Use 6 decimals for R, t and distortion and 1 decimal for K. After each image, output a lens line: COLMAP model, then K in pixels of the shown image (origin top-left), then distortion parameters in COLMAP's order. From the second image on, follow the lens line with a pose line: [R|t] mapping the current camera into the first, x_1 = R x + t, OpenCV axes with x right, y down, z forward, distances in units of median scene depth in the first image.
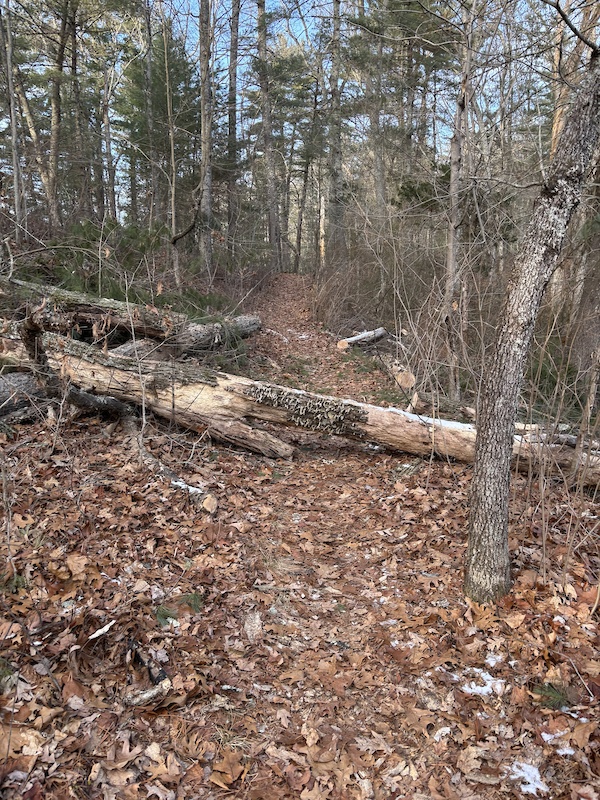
lens RADIAL K [[597.7, 0, 298.0], [0, 597.7, 396.2], [0, 0, 1]] dist [-0.013106, -0.009631]
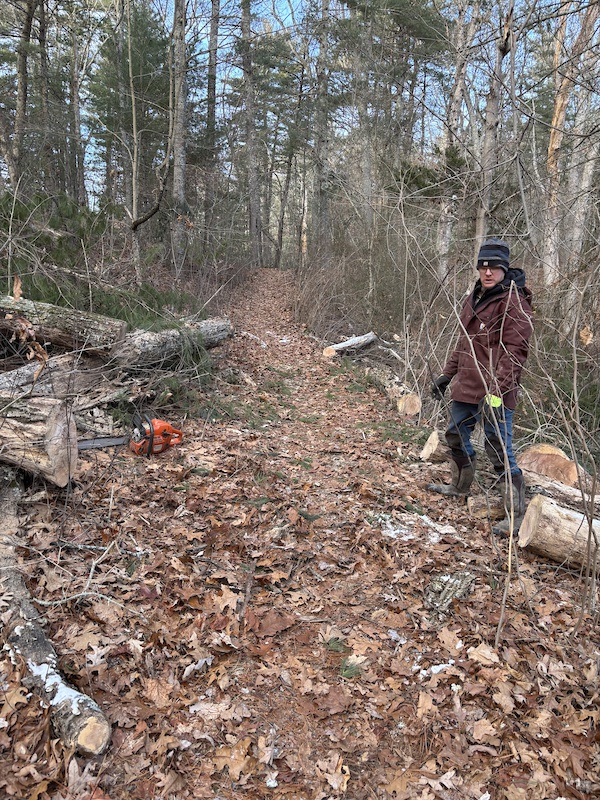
lens RADIAL K [[597.7, 0, 302.4], [0, 597.7, 401.8], [0, 0, 1]] dist [-0.013106, -0.009631]
pose [[0.998886, 0.018601, 0.043376, -0.000482], [-0.019302, 0.999689, 0.015784, -0.020610], [-0.043069, -0.016603, 0.998934, 0.101008]]
